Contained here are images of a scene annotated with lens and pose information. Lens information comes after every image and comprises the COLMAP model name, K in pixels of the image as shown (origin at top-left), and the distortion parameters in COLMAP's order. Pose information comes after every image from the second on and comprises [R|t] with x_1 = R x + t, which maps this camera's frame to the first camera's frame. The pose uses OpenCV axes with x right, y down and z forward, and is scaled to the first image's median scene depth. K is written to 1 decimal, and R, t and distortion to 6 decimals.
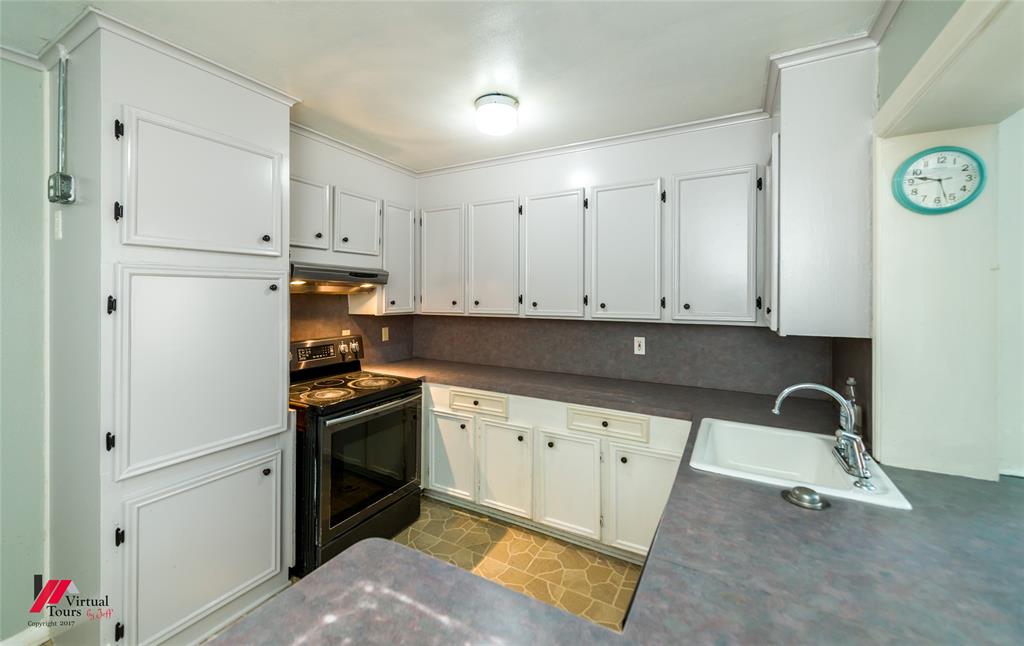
lens RADIAL K [[401.6, 0, 495.0], [0, 401.6, 293.7], [0, 0, 1]] dist [0.001488, -0.000284]
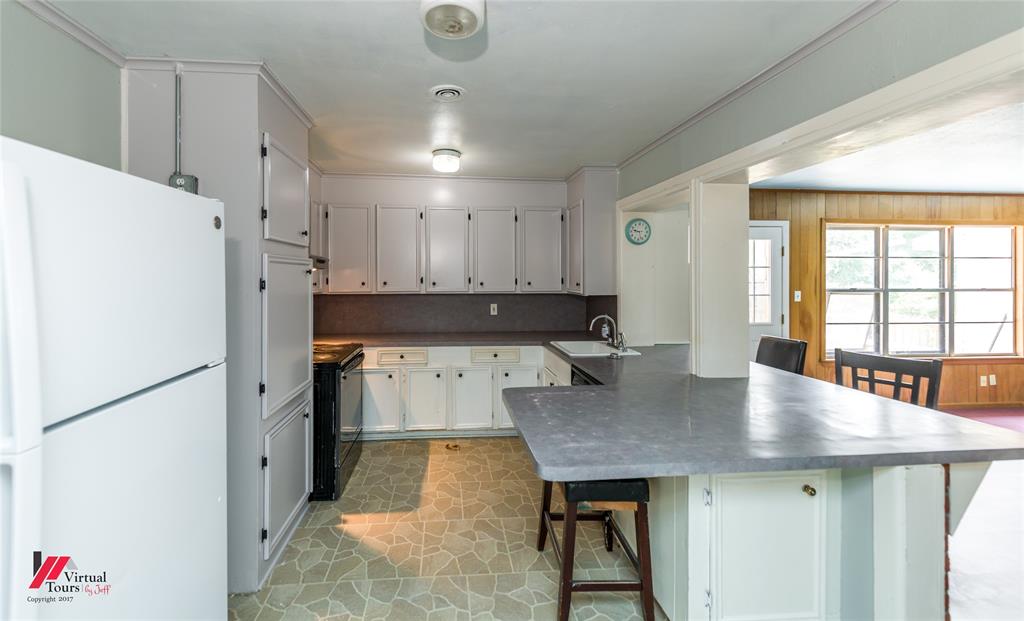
lens RADIAL K [[409.3, 0, 479.4], [0, 409.3, 277.1], [0, 0, 1]] dist [-0.000269, -0.000177]
pose [[0.822360, -0.006387, 0.568932, -0.625771], [0.000873, 0.999950, 0.009963, -0.011860], [-0.568967, -0.007696, 0.822324, -0.290731]]
